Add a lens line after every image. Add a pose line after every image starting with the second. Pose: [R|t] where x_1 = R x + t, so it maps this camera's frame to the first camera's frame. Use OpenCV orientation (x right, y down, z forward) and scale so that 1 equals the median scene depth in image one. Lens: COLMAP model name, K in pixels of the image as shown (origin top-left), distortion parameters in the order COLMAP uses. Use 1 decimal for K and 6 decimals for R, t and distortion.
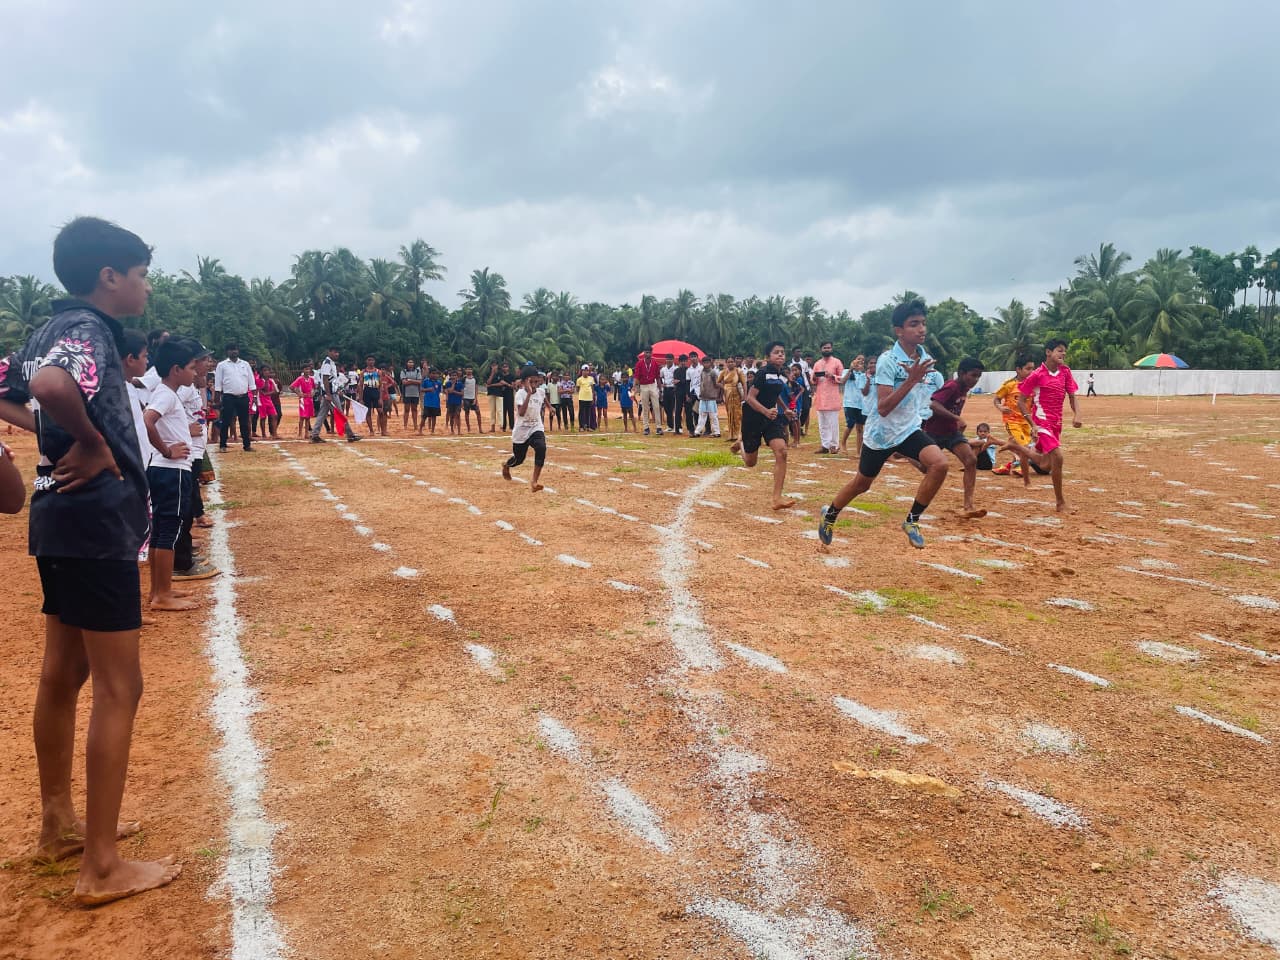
lens RADIAL K [[934.3, 0, 640.0], [0, 934.3, 480.0], [0, 0, 1]] dist [0.055172, -0.089399]
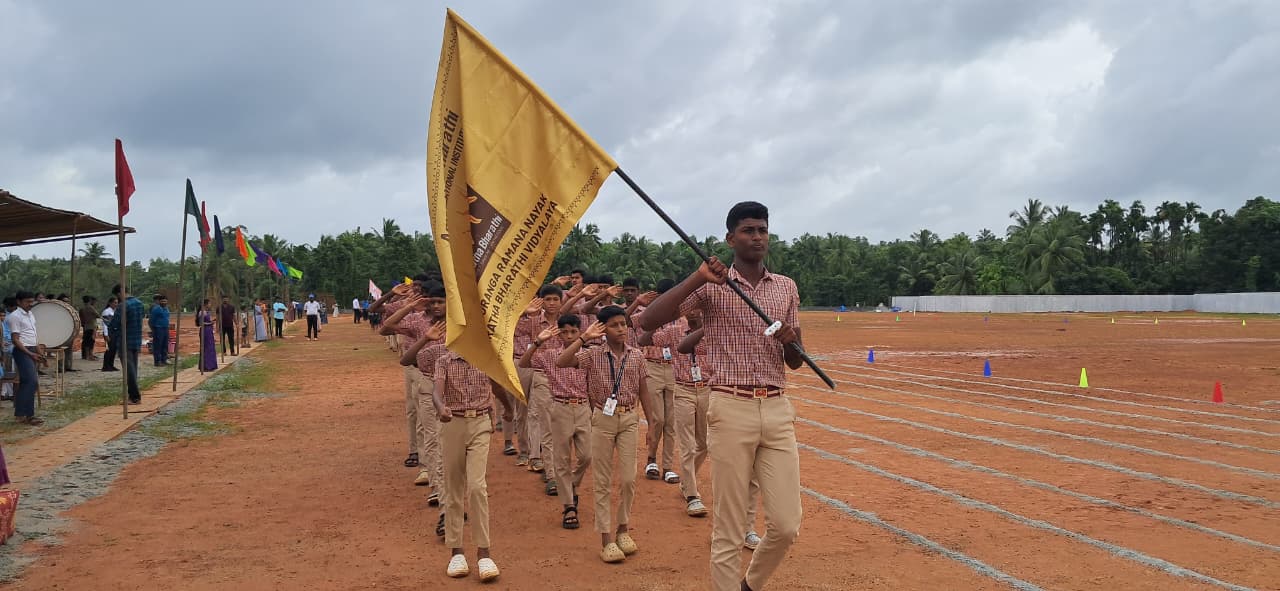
lens RADIAL K [[964.9, 0, 636.3], [0, 964.9, 330.3], [0, 0, 1]] dist [-0.003806, -0.010270]
pose [[0.987700, -0.000762, -0.156361, 0.127521], [-0.010990, 0.997177, -0.074280, 0.031866], [0.155976, 0.075084, 0.984903, -0.333332]]
